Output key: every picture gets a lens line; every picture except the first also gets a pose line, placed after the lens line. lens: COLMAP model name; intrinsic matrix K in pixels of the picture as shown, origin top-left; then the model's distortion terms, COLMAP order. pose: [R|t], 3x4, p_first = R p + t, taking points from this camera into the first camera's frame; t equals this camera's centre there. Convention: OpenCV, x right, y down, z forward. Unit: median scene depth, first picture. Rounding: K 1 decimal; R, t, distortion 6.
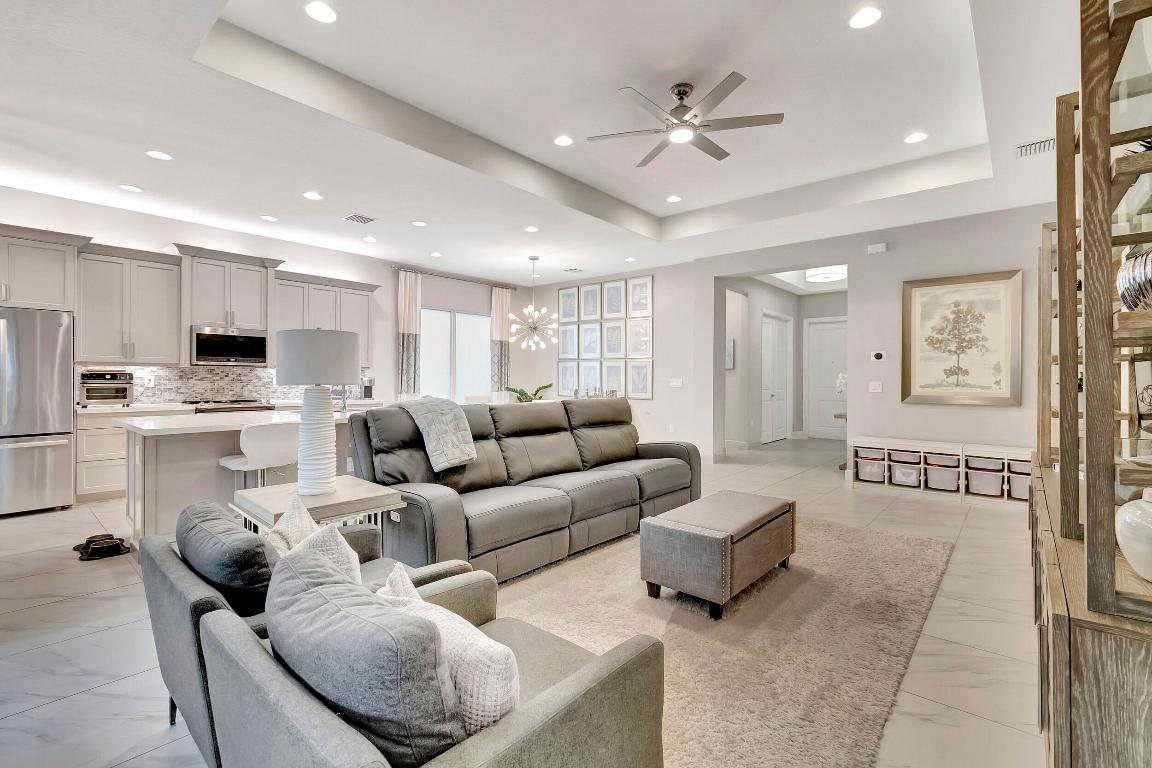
lens RADIAL K [[509.4, 0, 568.4], [0, 509.4, 384.1], [0, 0, 1]] dist [0.003007, 0.000126]
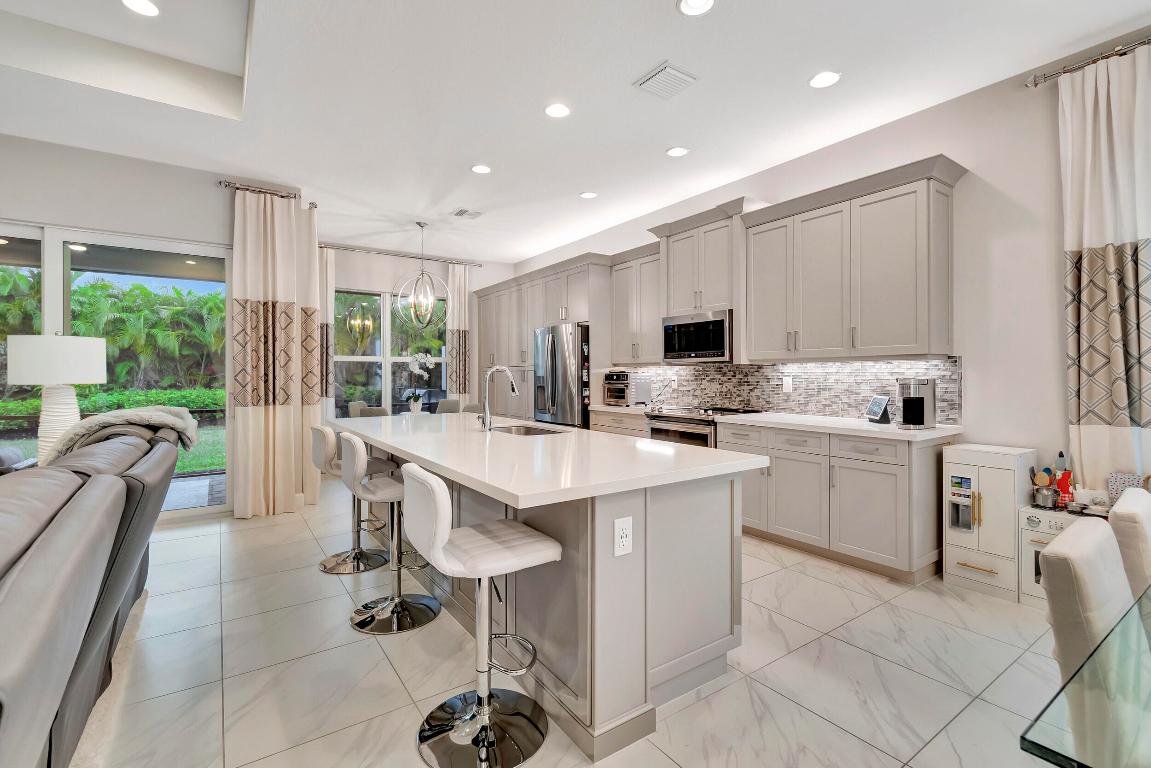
lens RADIAL K [[514.7, 0, 571.5], [0, 514.7, 373.5], [0, 0, 1]] dist [0.002671, -0.000134]
pose [[-0.241655, -0.008041, -0.970329, 0.133501], [-0.011206, 0.999922, -0.005496, -0.013984], [0.970298, 0.009546, -0.241726, 1.025649]]
